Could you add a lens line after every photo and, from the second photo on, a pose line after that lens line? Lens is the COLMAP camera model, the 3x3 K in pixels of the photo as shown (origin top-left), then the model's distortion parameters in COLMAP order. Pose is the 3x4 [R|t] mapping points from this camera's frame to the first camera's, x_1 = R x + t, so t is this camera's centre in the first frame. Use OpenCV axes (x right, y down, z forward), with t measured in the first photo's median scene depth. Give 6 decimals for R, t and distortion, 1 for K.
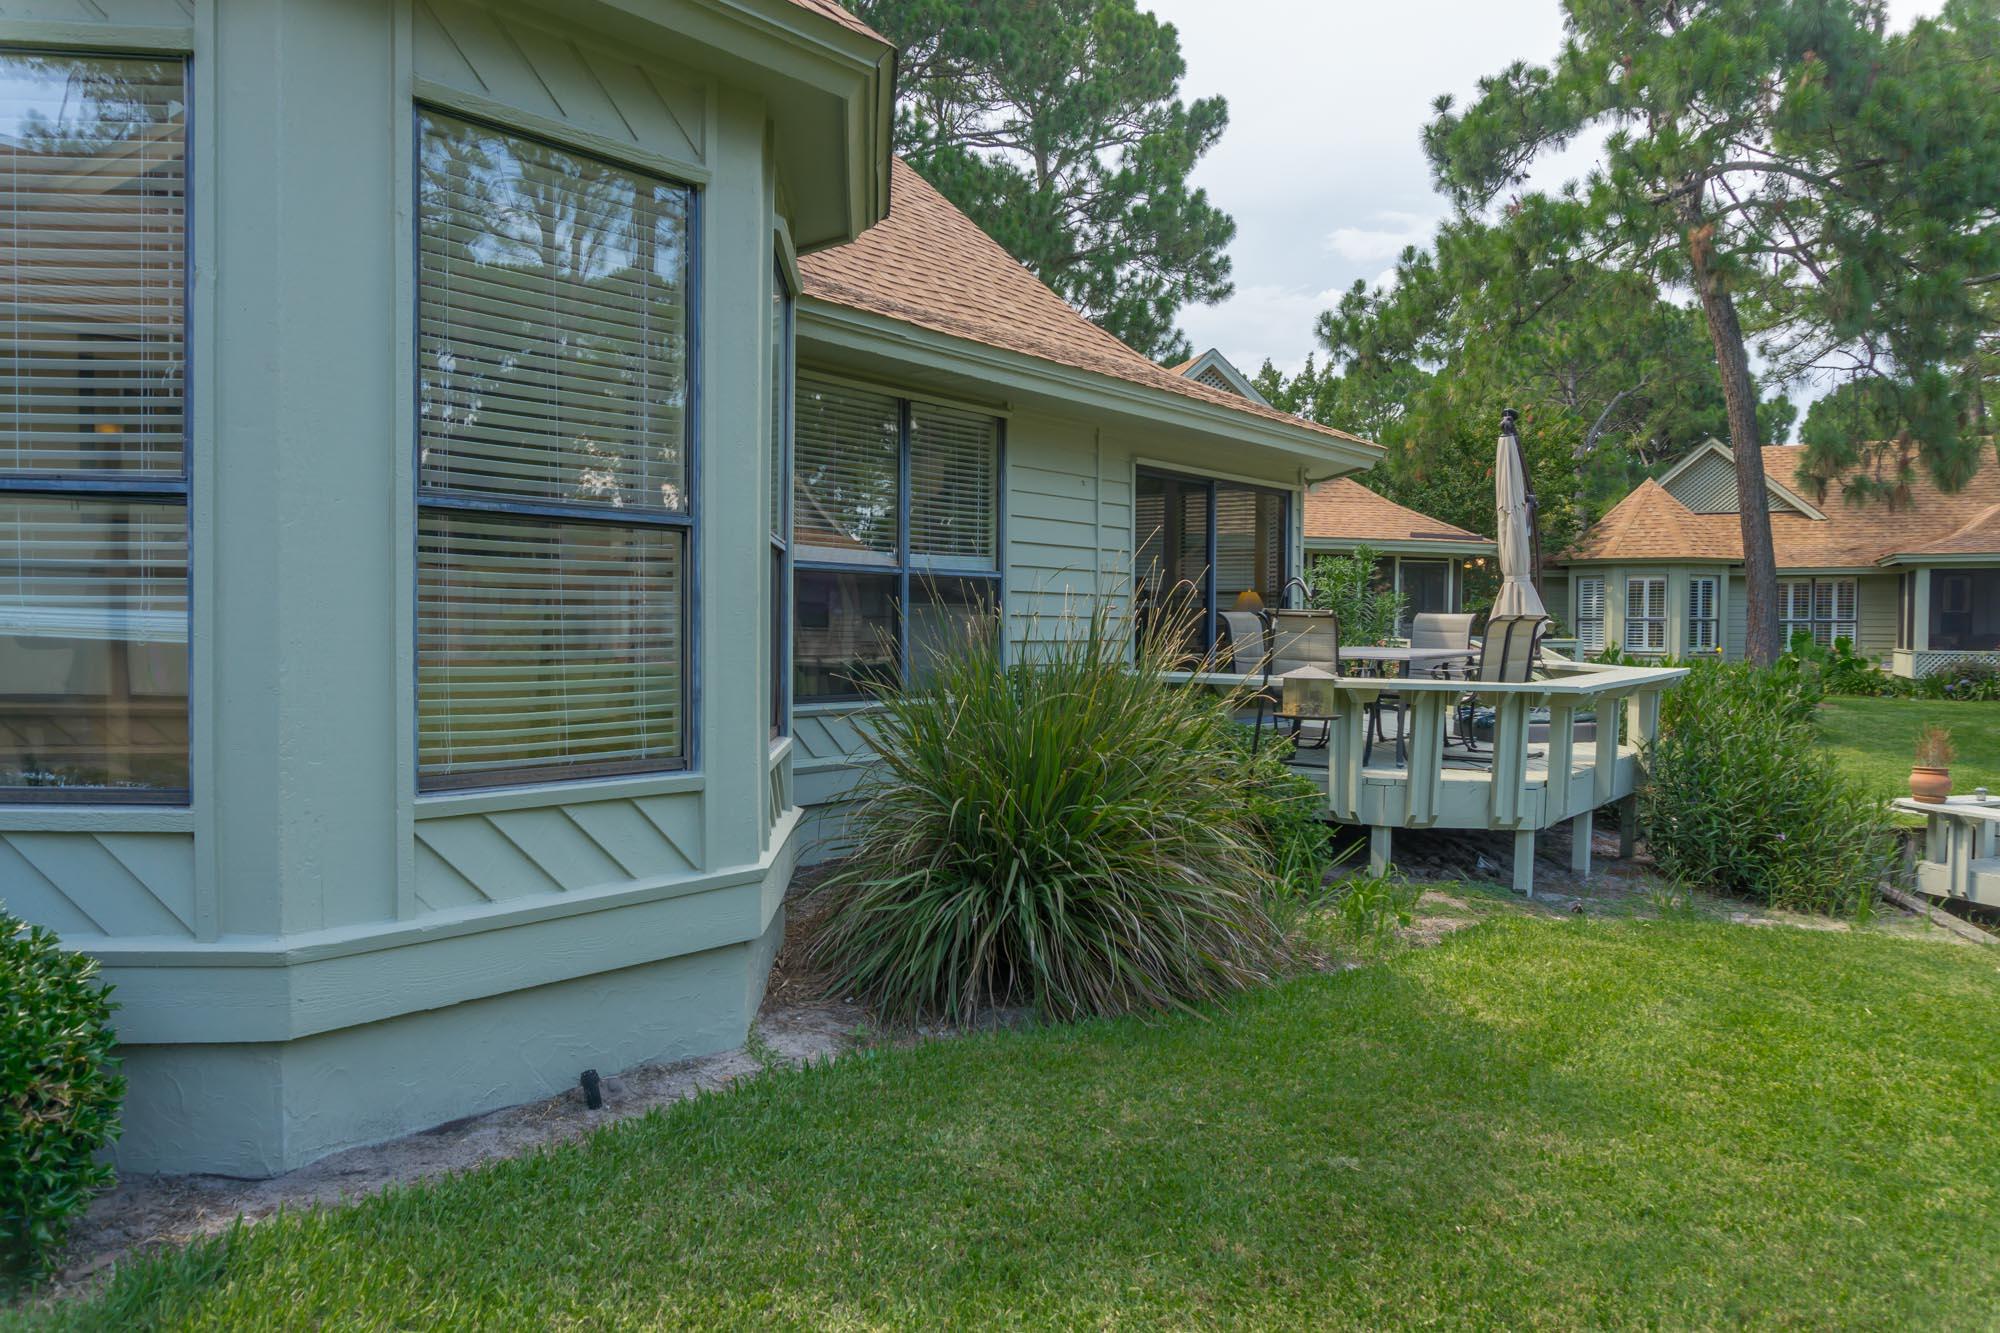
lens RADIAL K [[1366.8, 0, 1001.8], [0, 1366.8, 659.8], [0, 0, 1]] dist [-0.000286, 0.004384]
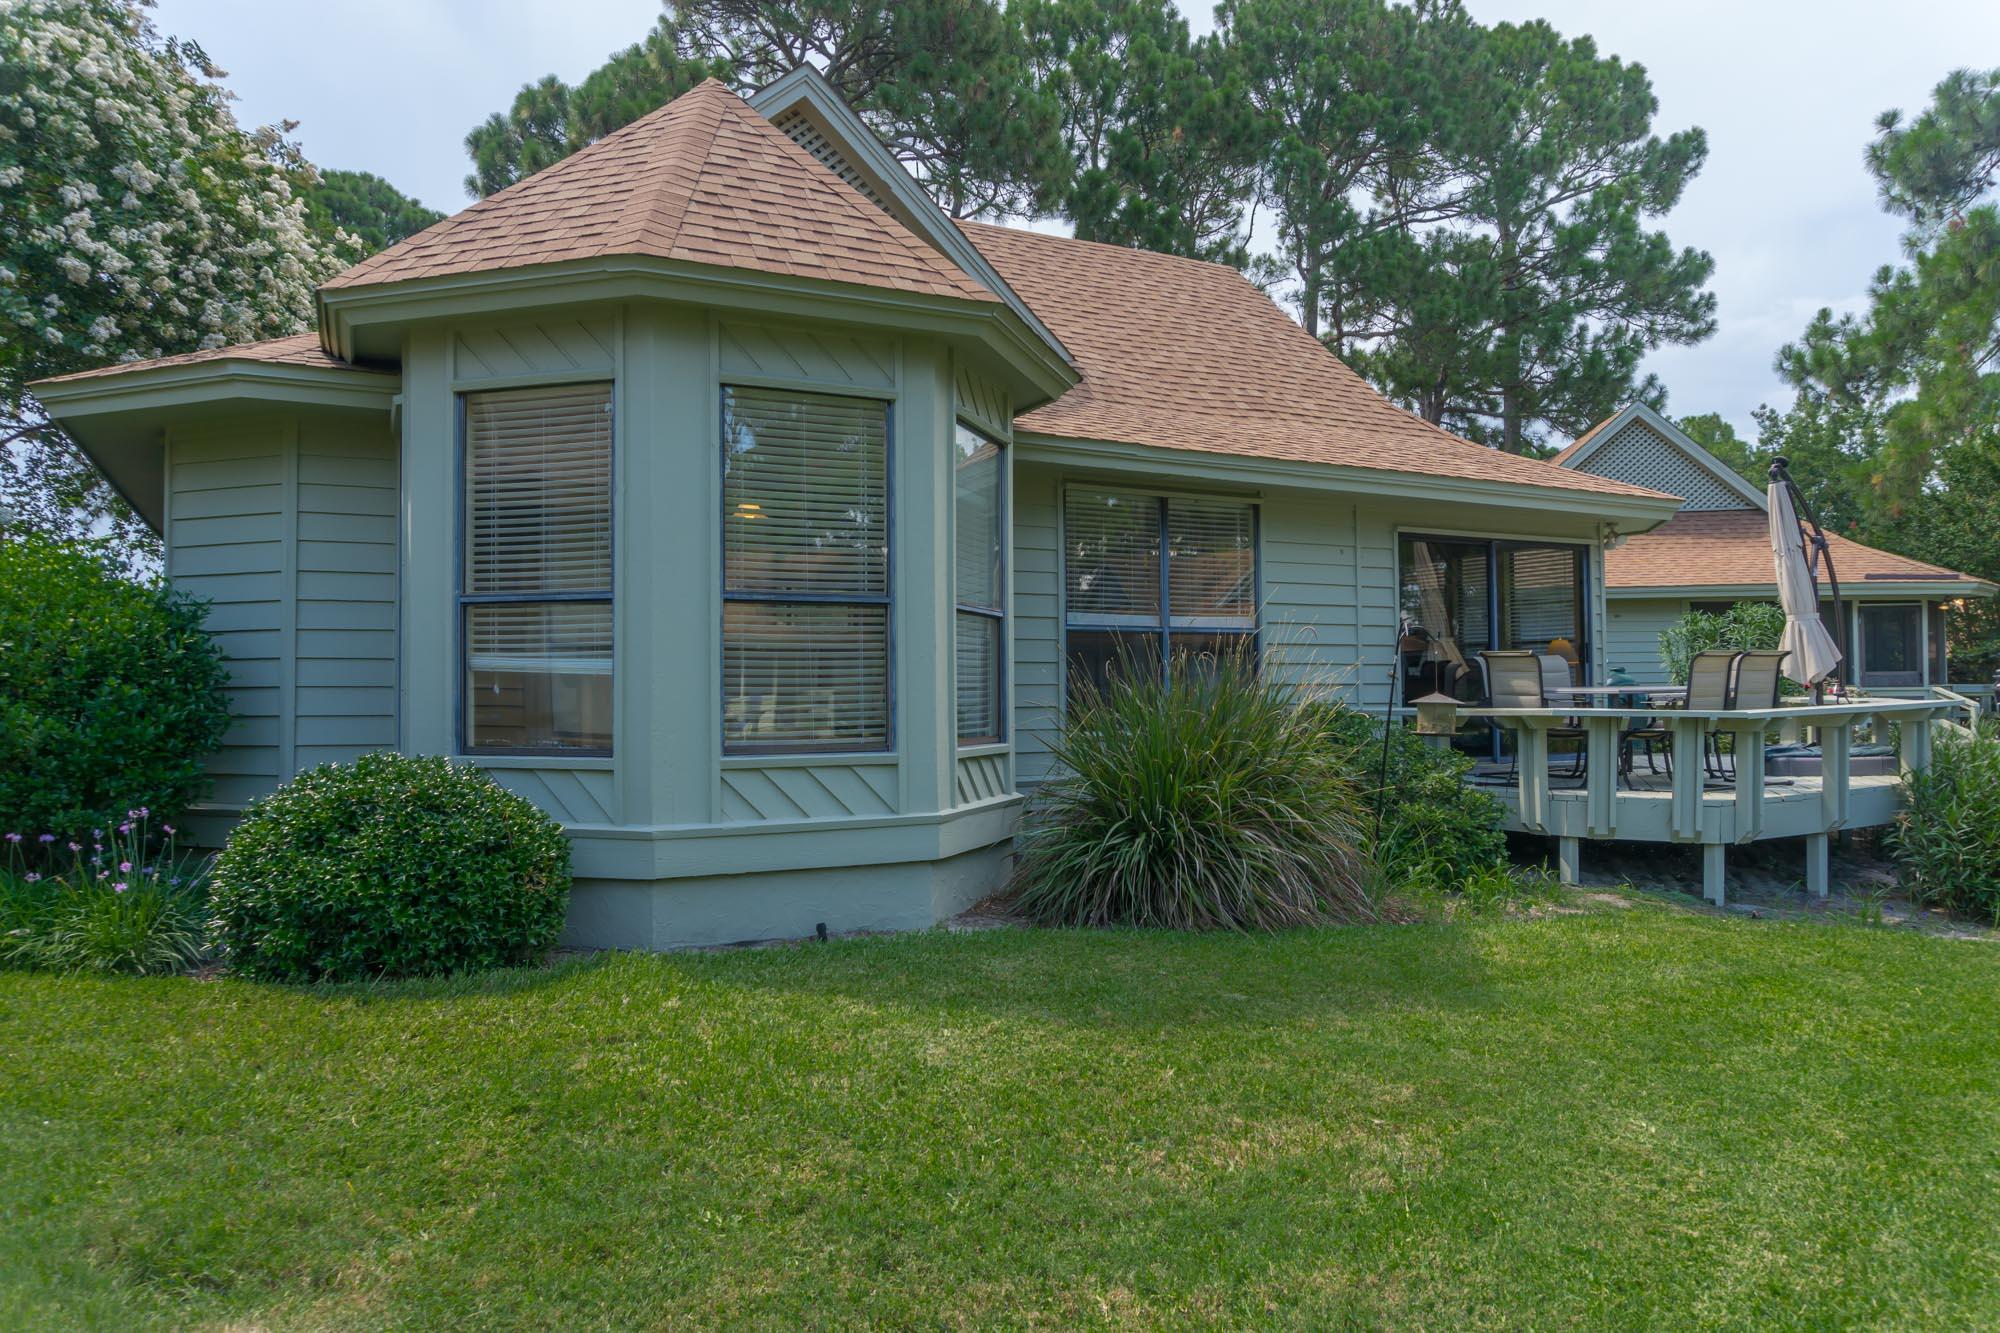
lens RADIAL K [[1363.3, 0, 1000.3], [0, 1363.3, 662.1], [0, 0, 1]] dist [0.028923, 0.003088]
pose [[0.925403, -0.025329, -0.378138, 0.091546], [0.006298, 0.998654, -0.051481, 0.010356], [0.378933, 0.045259, 0.924317, -0.083440]]
